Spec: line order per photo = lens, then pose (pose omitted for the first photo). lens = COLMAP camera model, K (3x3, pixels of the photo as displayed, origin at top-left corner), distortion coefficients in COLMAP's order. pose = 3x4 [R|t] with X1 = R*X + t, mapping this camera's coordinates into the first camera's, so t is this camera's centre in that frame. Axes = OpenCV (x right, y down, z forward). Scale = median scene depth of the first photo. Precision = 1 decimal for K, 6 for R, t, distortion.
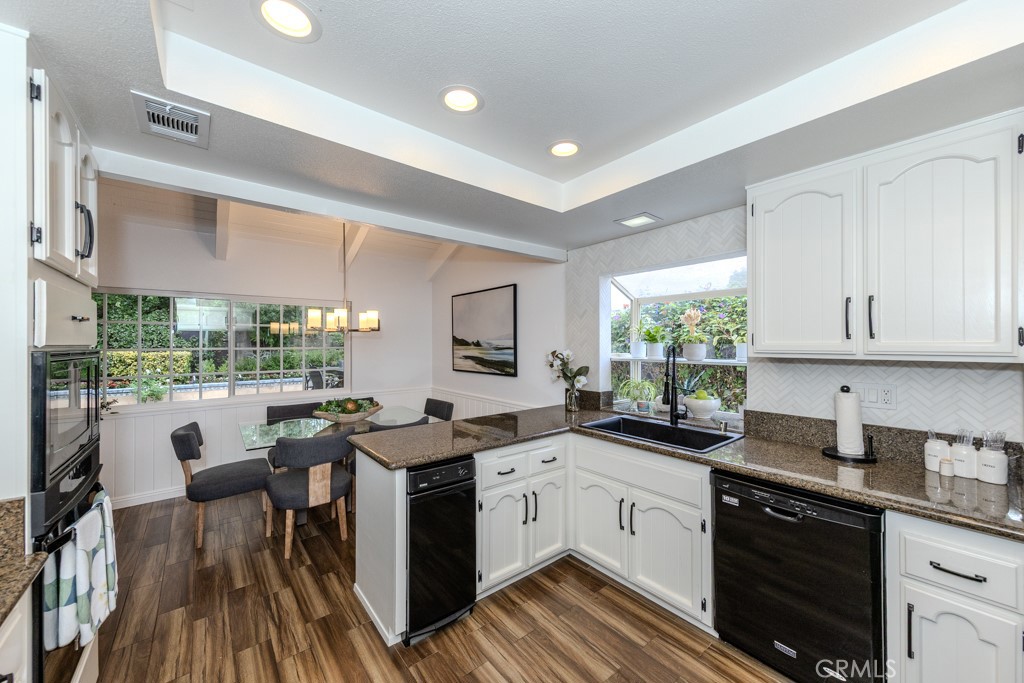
lens RADIAL K [[384.8, 0, 513.7], [0, 384.8, 340.5], [0, 0, 1]] dist [0.006990, -0.000634]
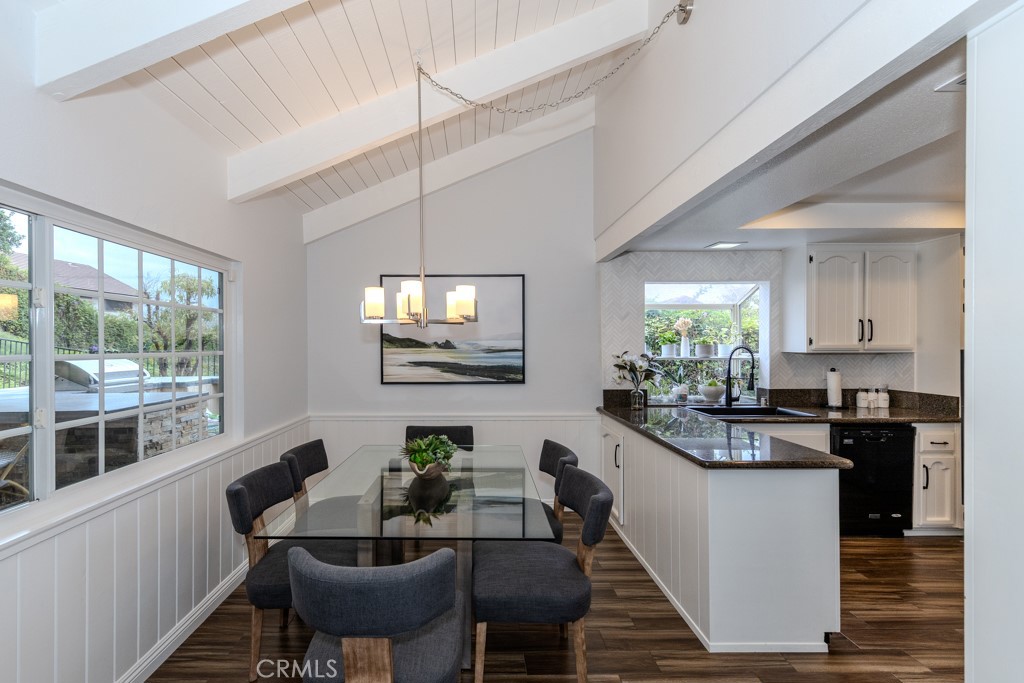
lens RADIAL K [[429.2, 0, 505.8], [0, 429.2, 346.3], [0, 0, 1]] dist [0.006132, -0.000856]
pose [[0.624686, -0.000203, 0.780876, -1.331223], [-0.005060, 0.999978, 0.004309, 0.013692], [-0.780859, -0.006643, 0.624671, 0.765769]]
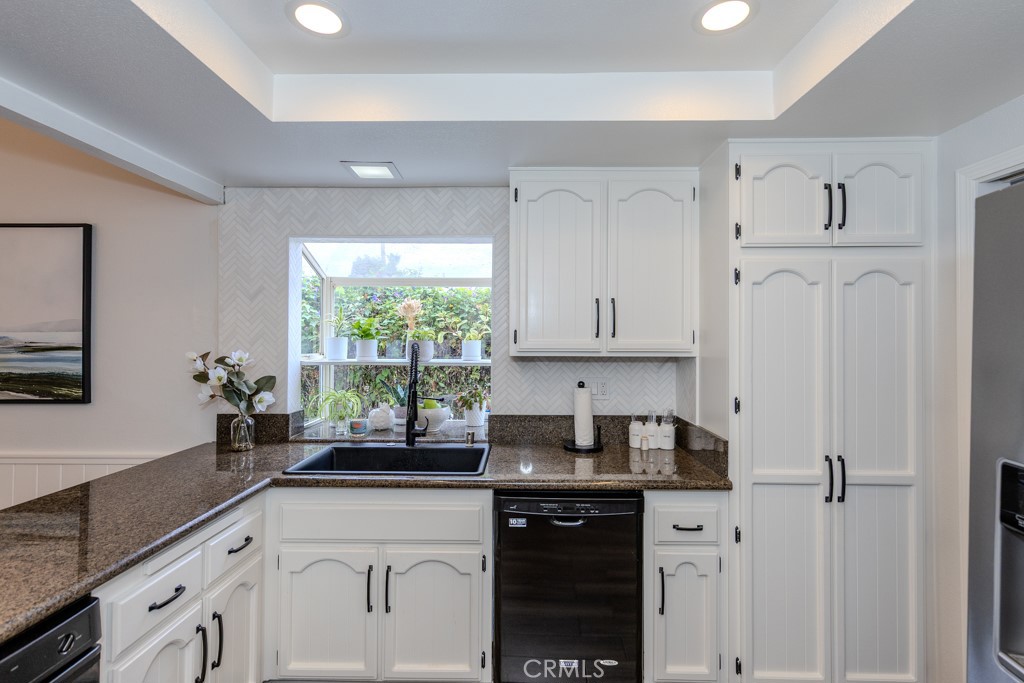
lens RADIAL K [[468.9, 0, 528.3], [0, 468.9, 331.9], [0, 0, 1]] dist [0.004579, 0.000067]
pose [[0.637009, 0.016815, 0.770673, -0.185249], [-0.010817, 0.999859, -0.012874, -0.000404], [-0.770780, -0.000136, 0.637101, 0.239222]]
